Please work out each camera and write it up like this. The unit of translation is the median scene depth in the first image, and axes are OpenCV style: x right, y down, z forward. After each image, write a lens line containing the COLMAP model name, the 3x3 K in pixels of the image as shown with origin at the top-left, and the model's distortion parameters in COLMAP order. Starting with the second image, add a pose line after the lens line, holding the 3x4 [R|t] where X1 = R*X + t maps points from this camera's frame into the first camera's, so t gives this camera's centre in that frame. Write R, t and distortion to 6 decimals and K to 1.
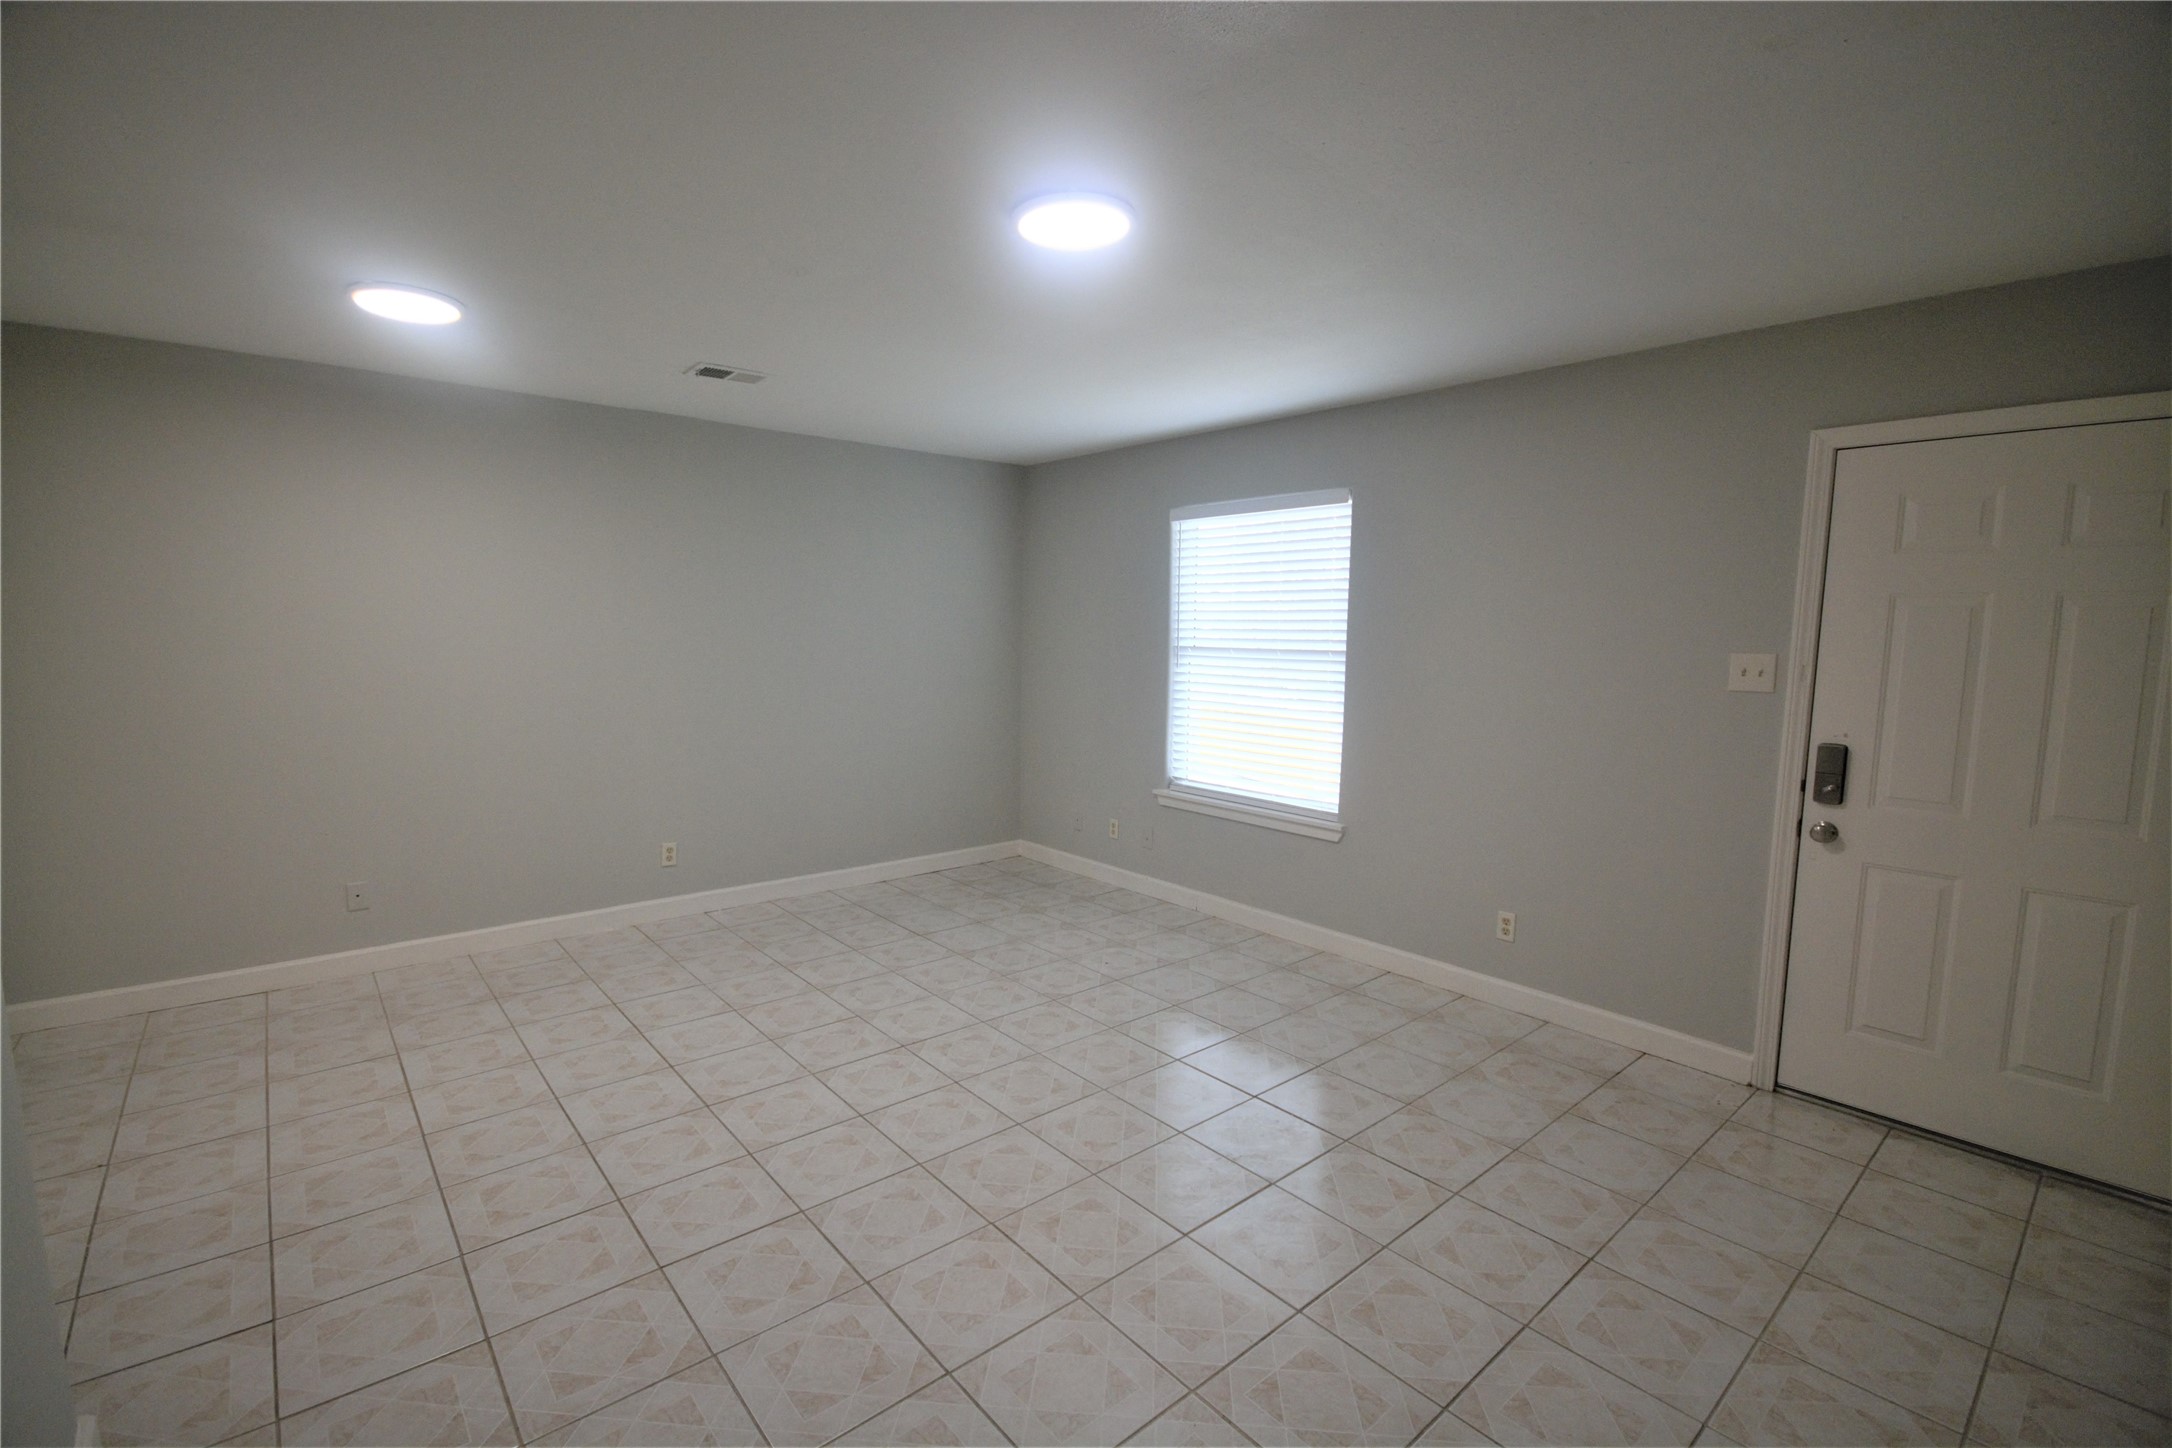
lens RADIAL K [[955.6, 0, 1086.0], [0, 955.6, 724.0], [0, 0, 1]] dist [-0.000095, -0.000636]
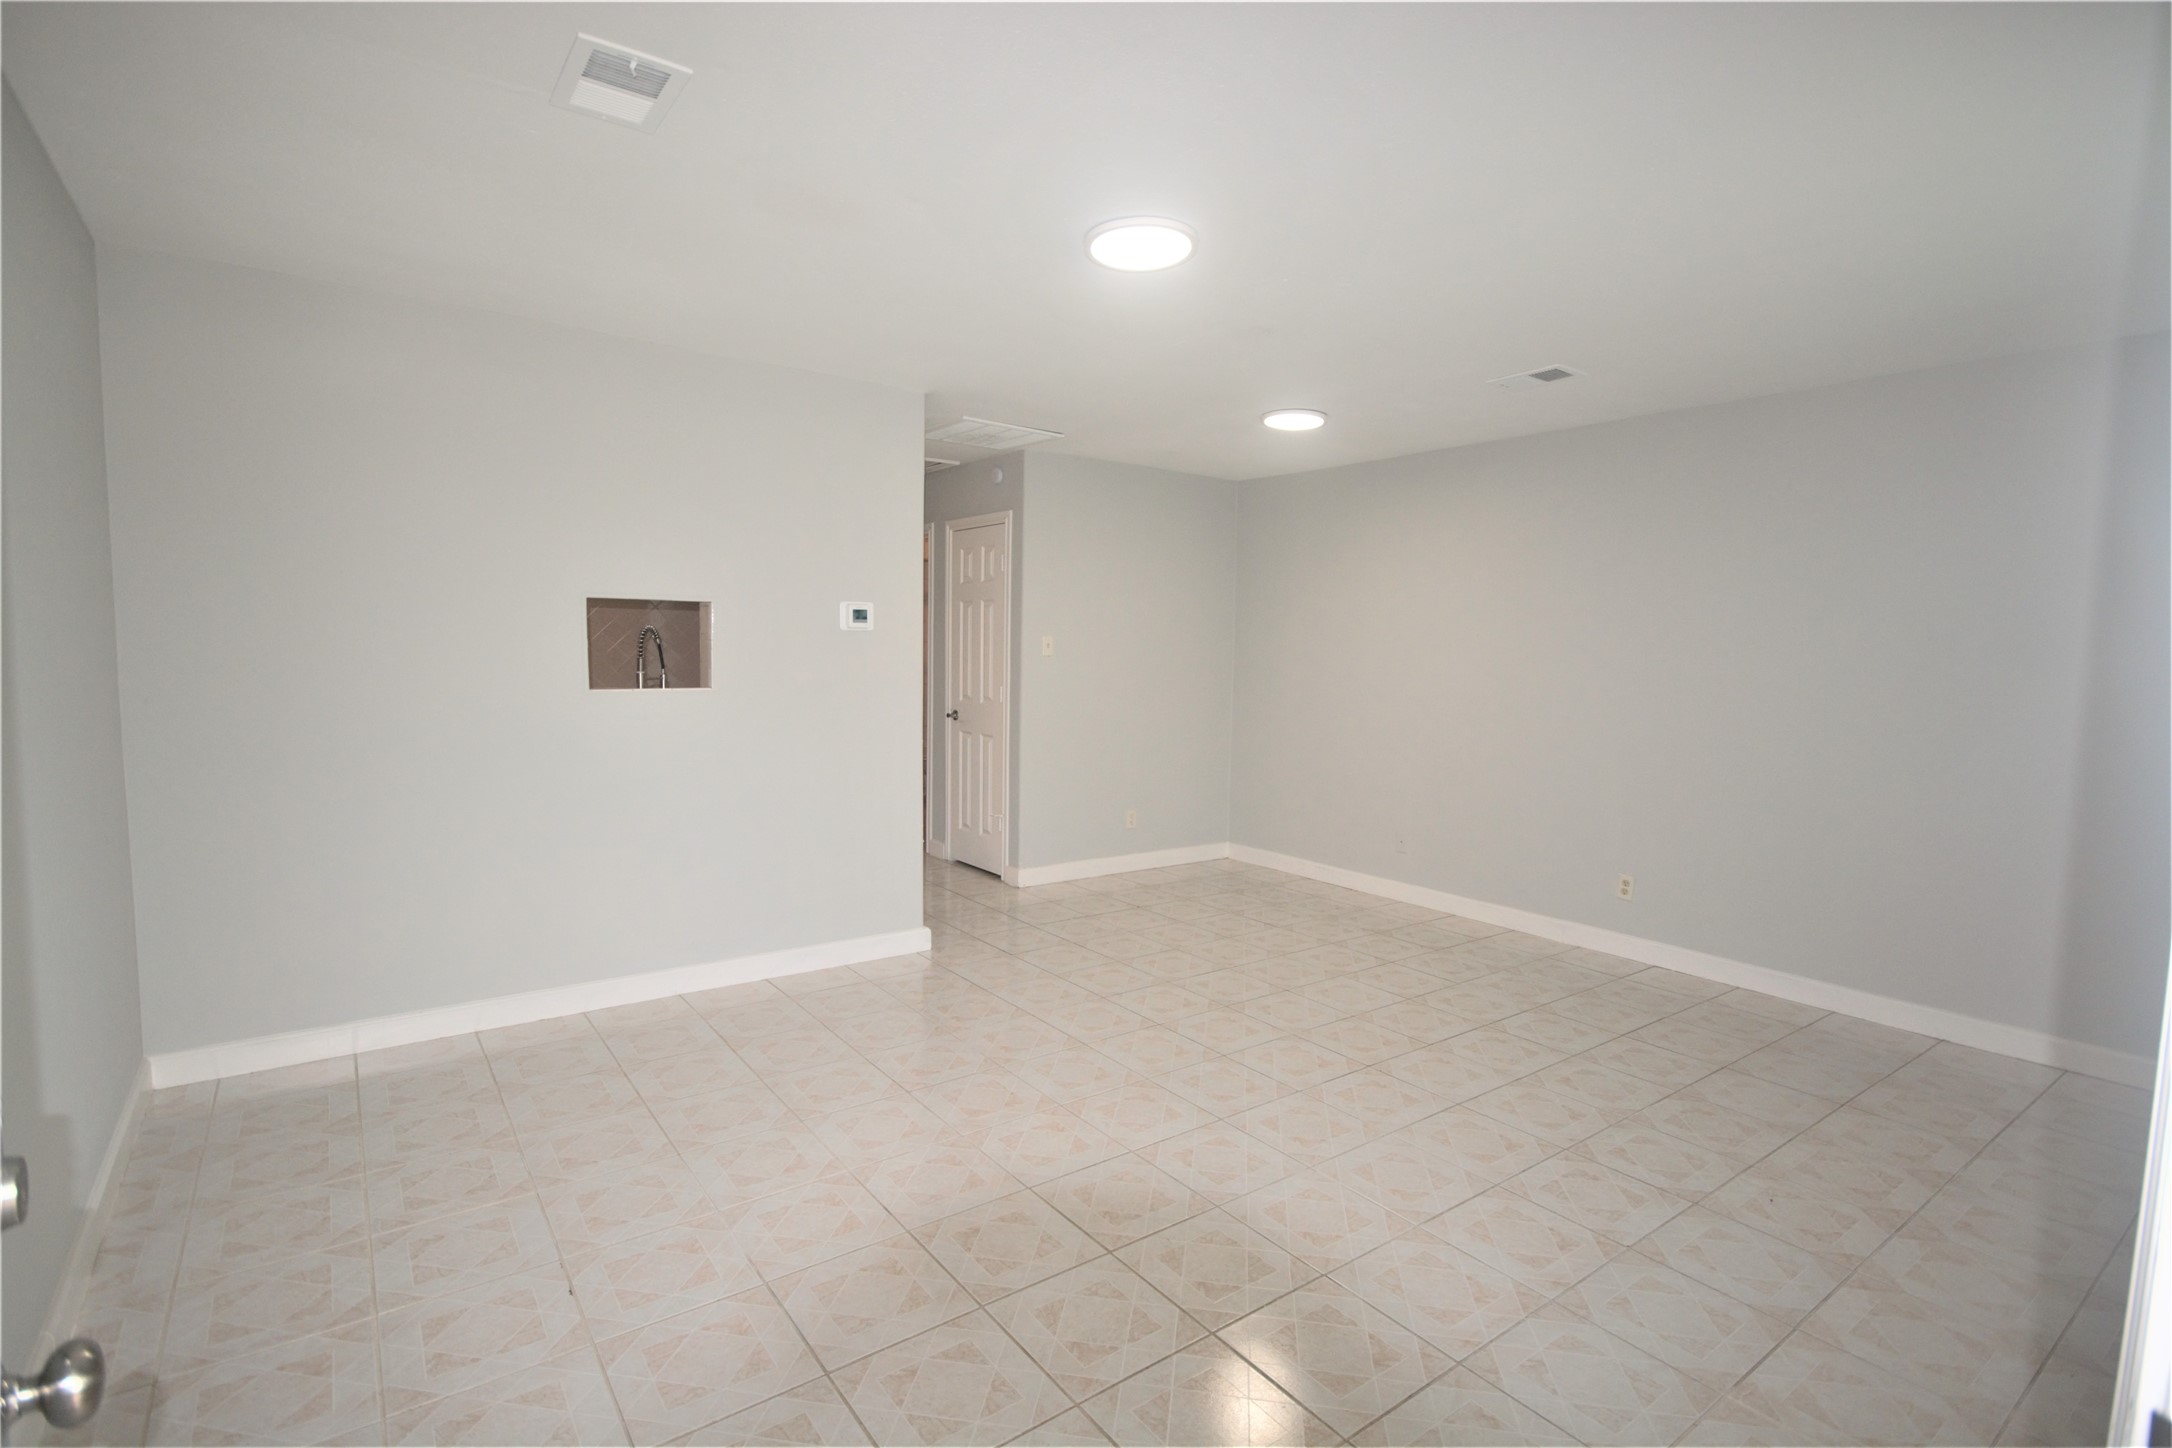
lens RADIAL K [[1036.5, 0, 1089.5], [0, 1036.5, 729.0], [0, 0, 1]] dist [0.001584, 0.000190]
pose [[-0.070516, 0.063960, -0.995458, 0.680572], [-0.125839, 0.989399, 0.072485, -0.025888], [0.989541, 0.130379, -0.061720, 0.616058]]
